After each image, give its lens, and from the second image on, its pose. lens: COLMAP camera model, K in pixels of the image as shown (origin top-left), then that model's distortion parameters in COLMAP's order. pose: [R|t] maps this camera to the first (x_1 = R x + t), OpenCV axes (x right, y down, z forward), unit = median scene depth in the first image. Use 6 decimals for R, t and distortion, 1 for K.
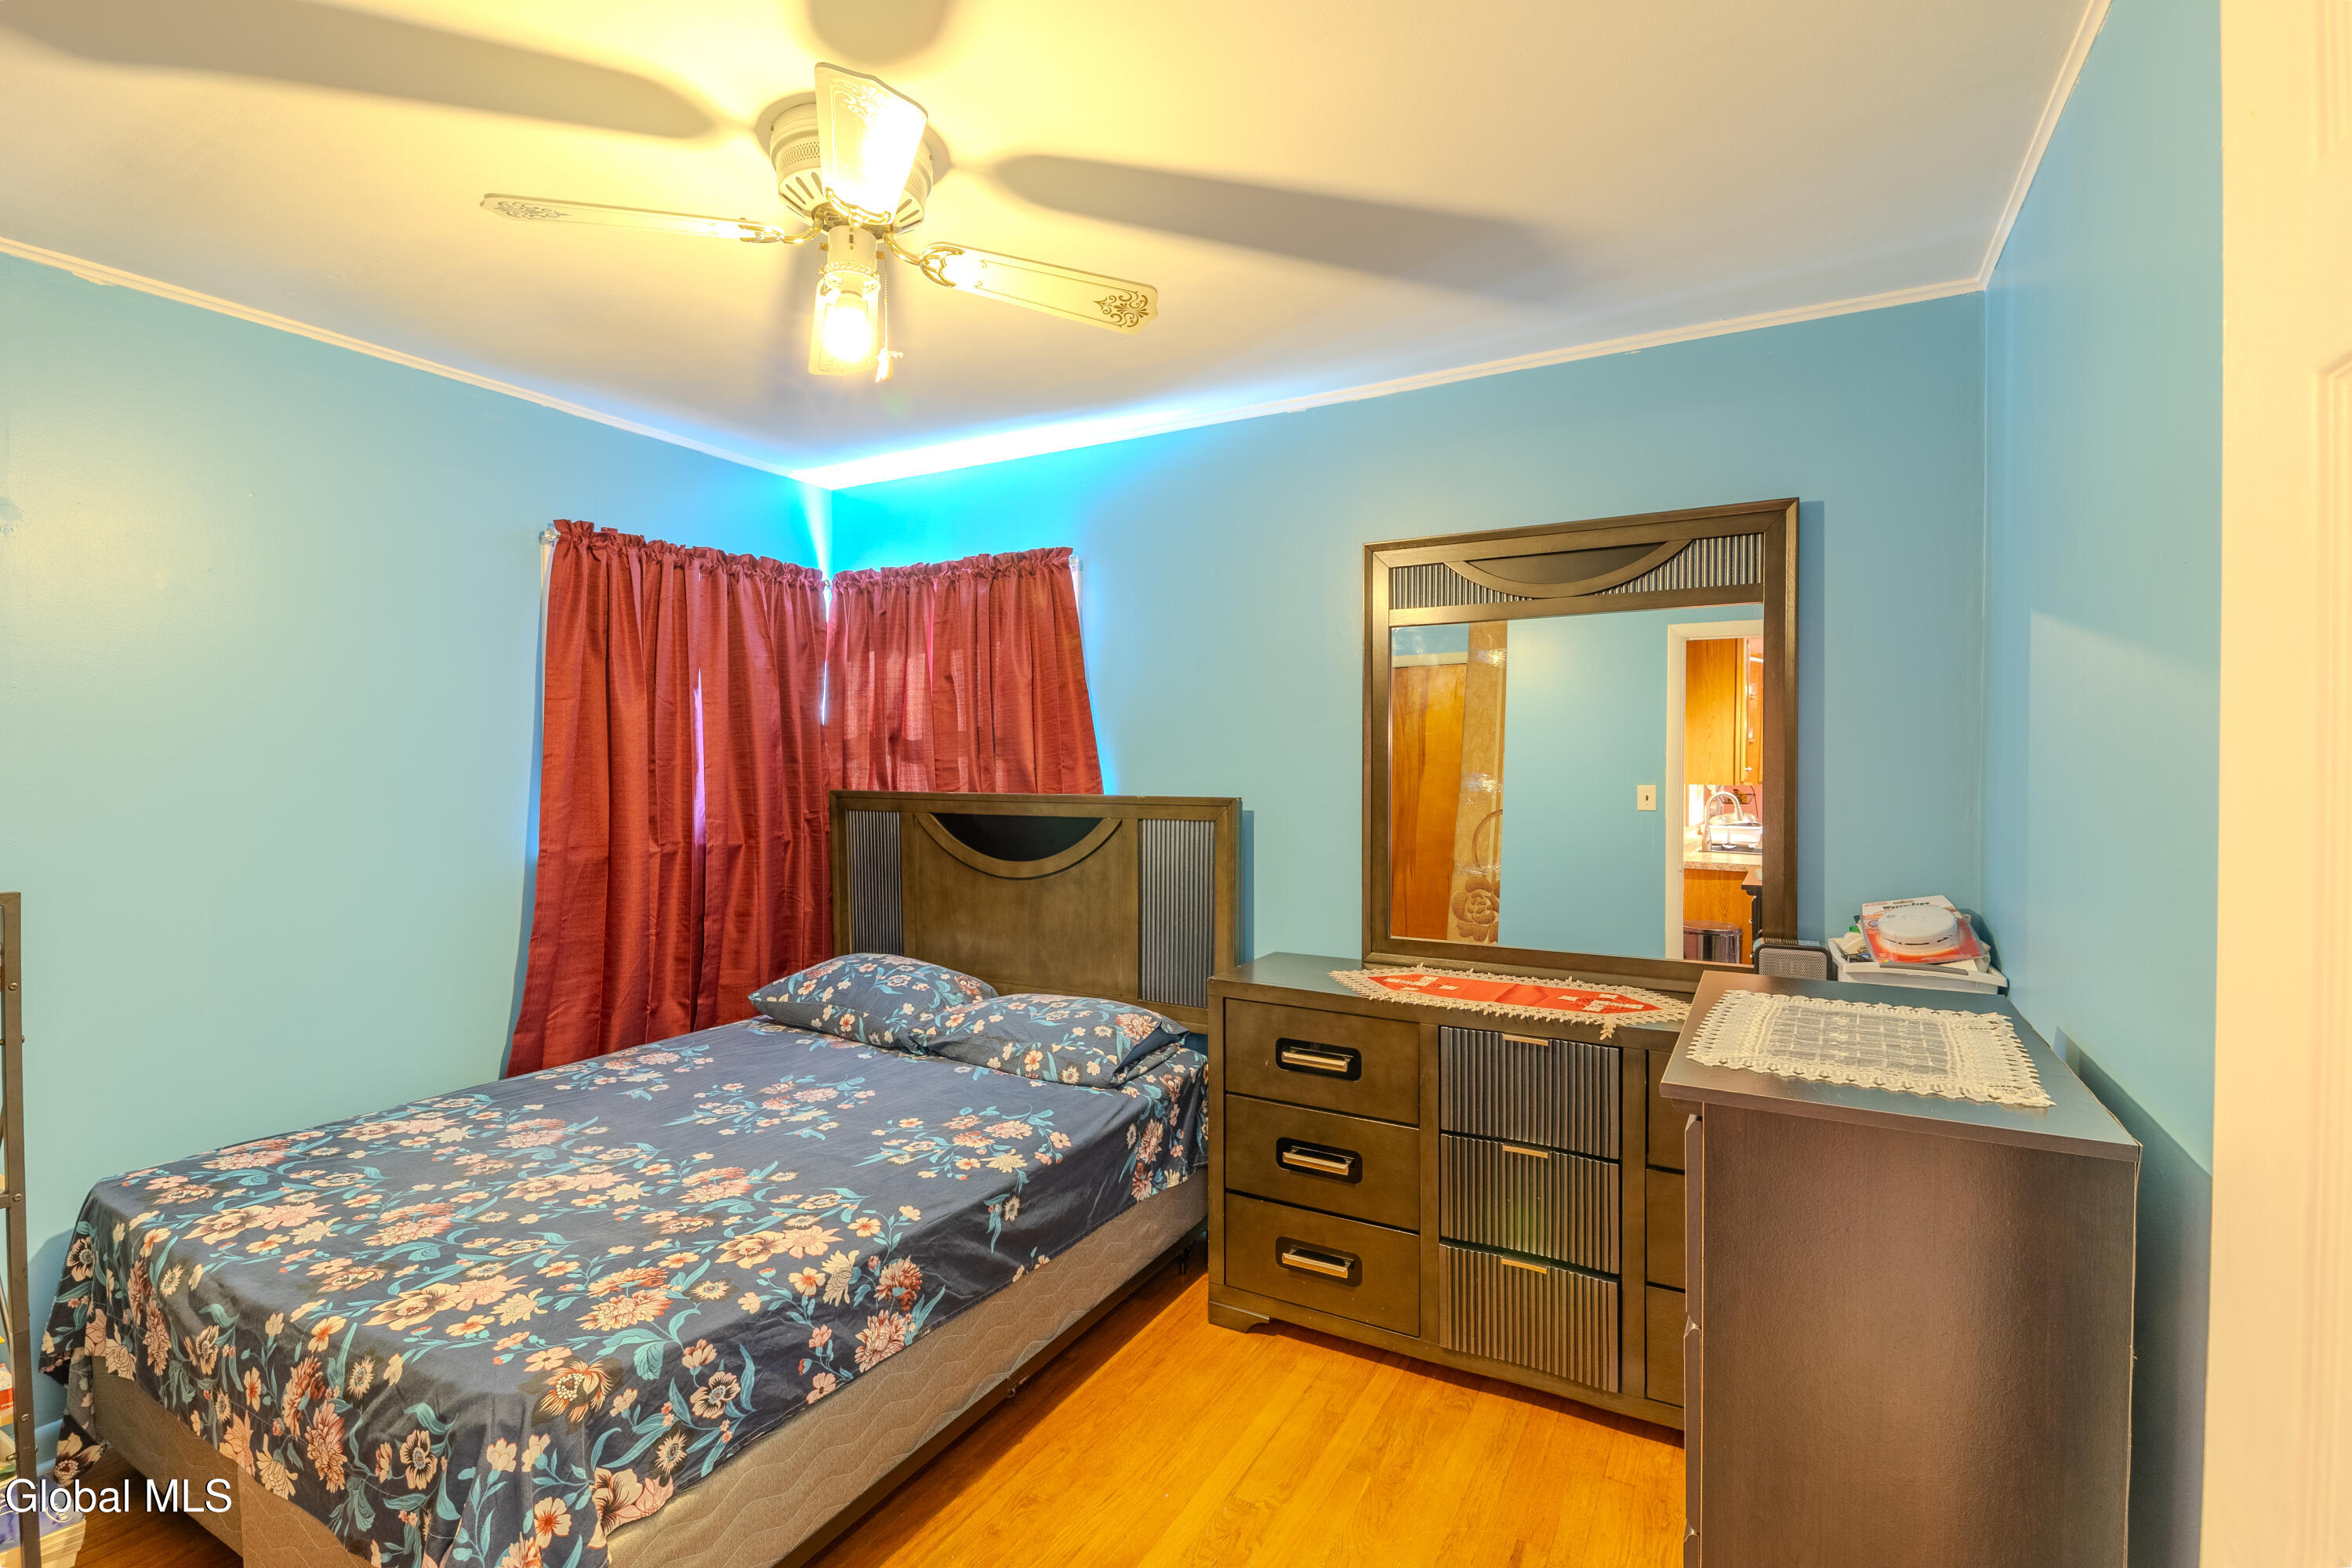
lens RADIAL K [[1082.4, 0, 1176.0], [0, 1082.4, 784.0], [0, 0, 1]] dist [-0.000007, -0.000003]
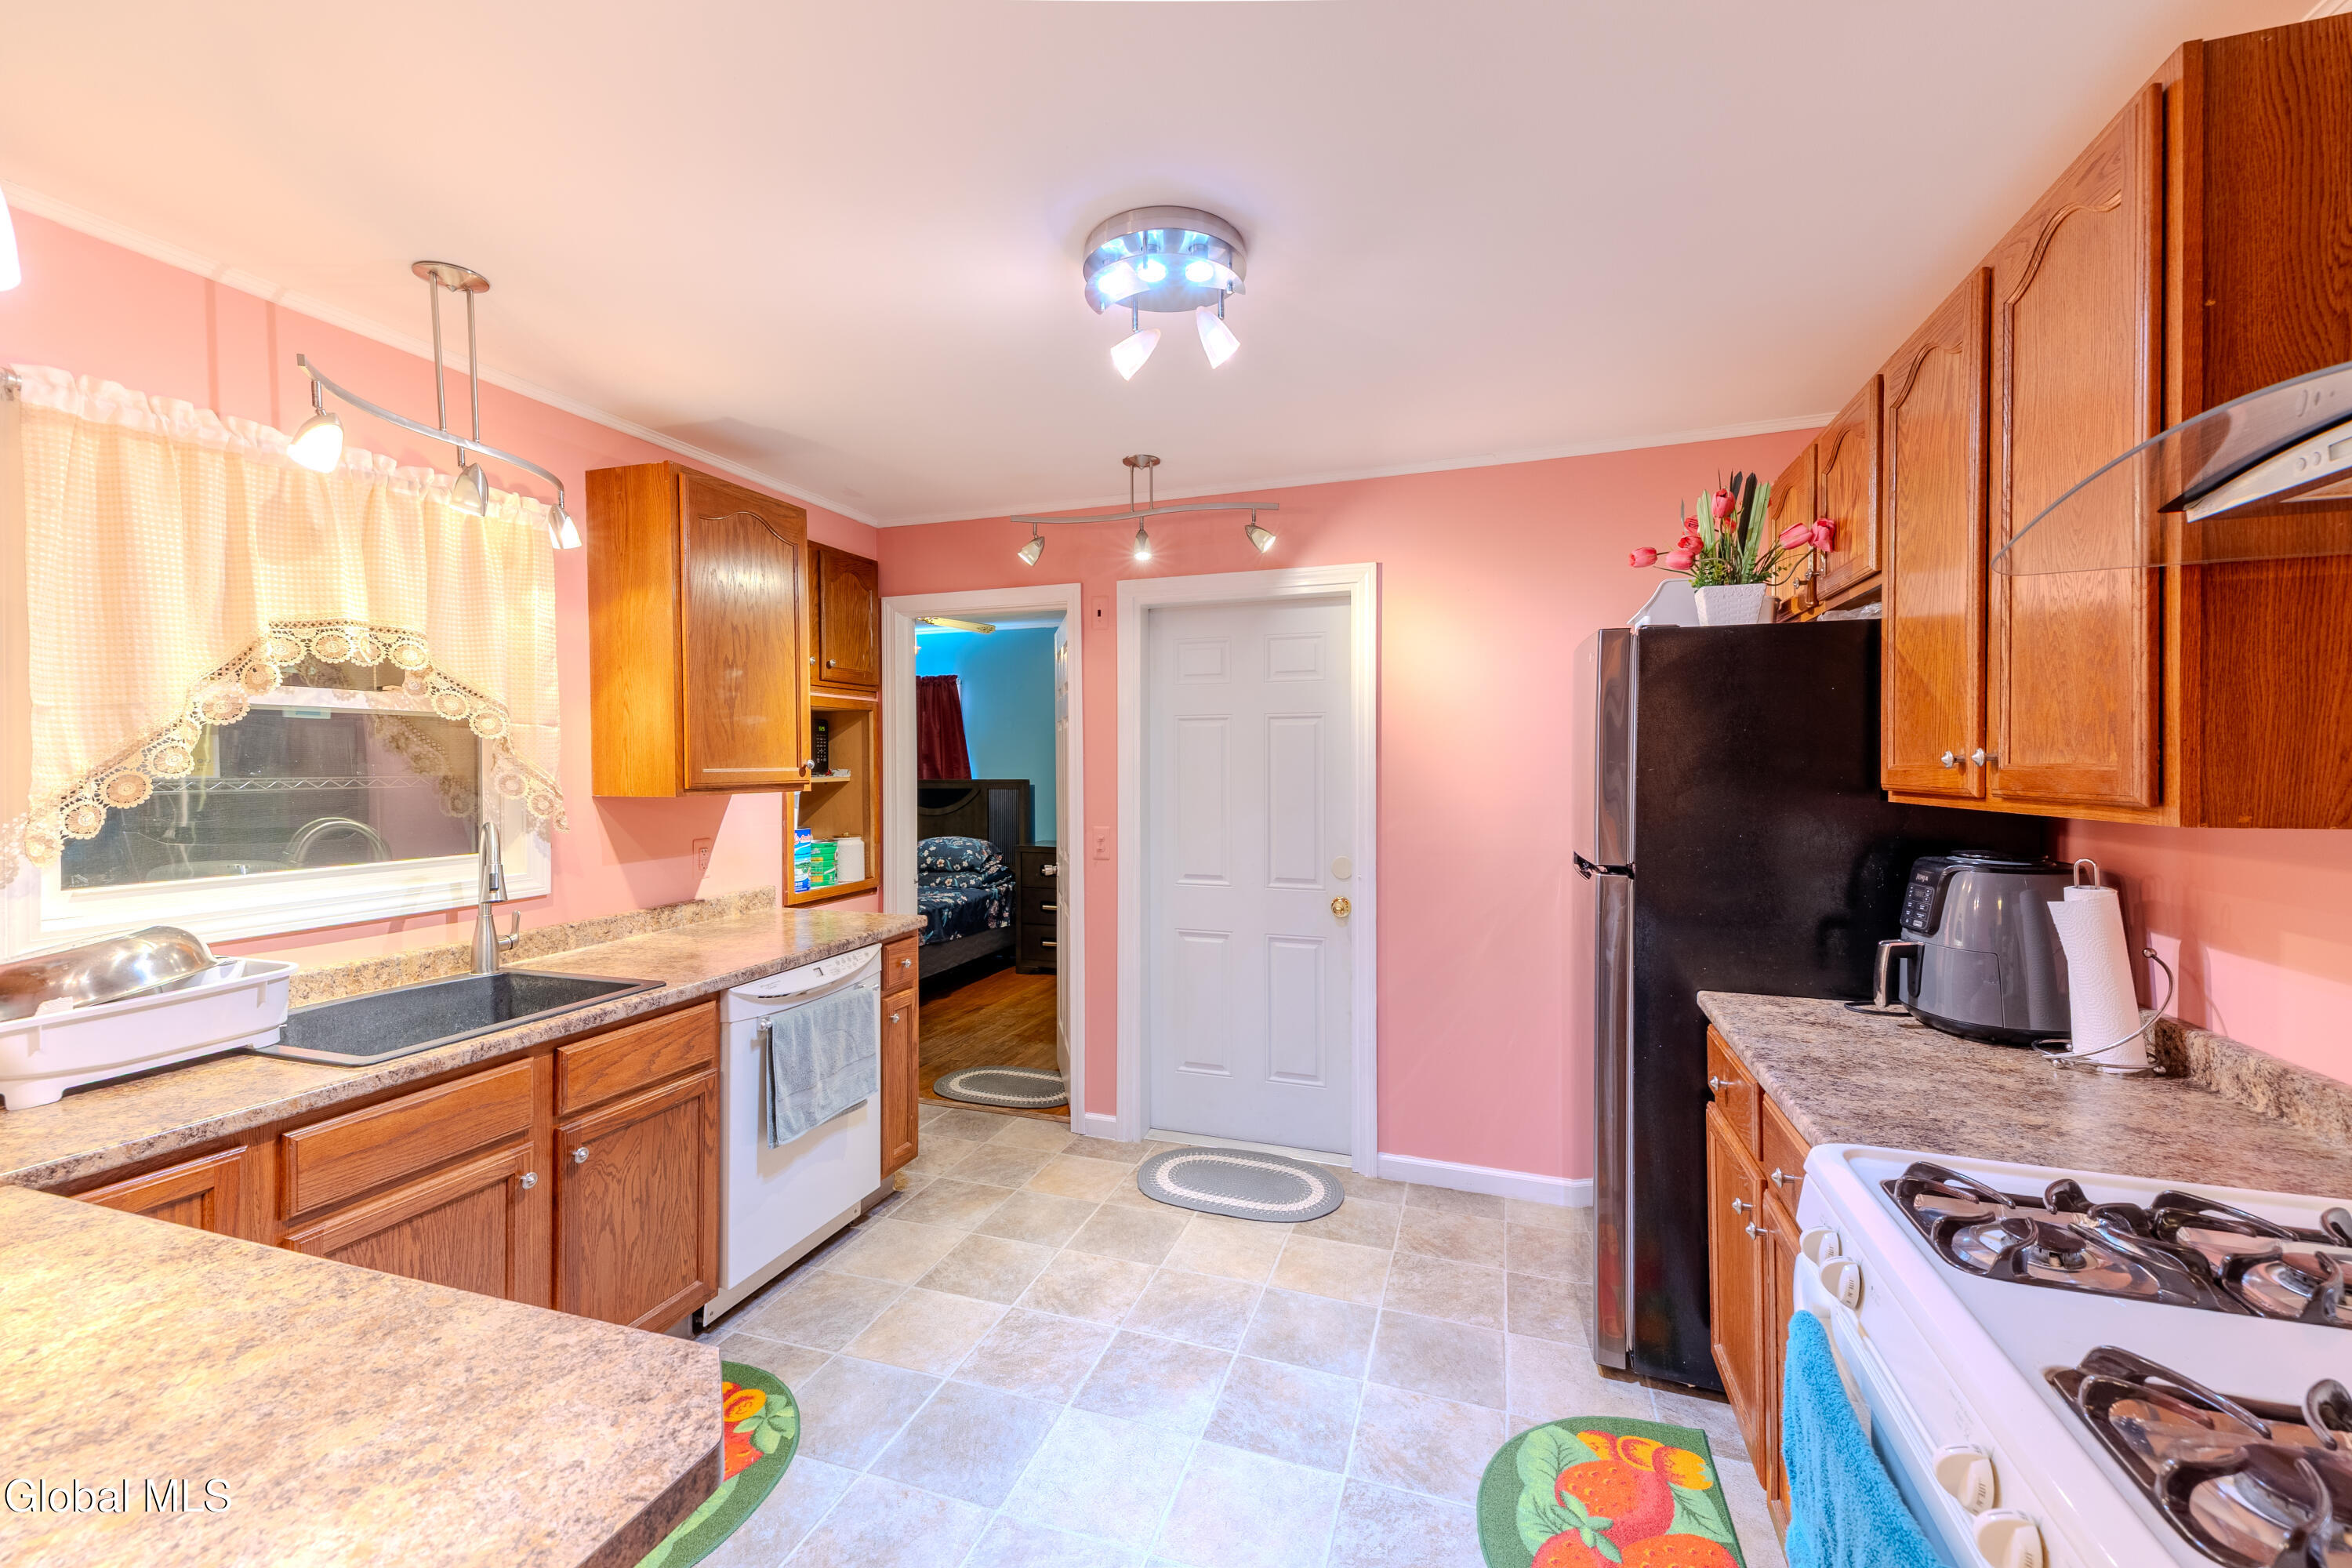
lens RADIAL K [[952.7, 0, 1171.2], [0, 952.7, 777.1], [0, 0, 1]] dist [0.058086, -0.021817]
pose [[0.983930, -0.005911, 0.178459, -0.012052], [0.007355, 0.999945, -0.007432, 0.025528], [-0.178406, 0.008625, 0.983919, -1.221951]]
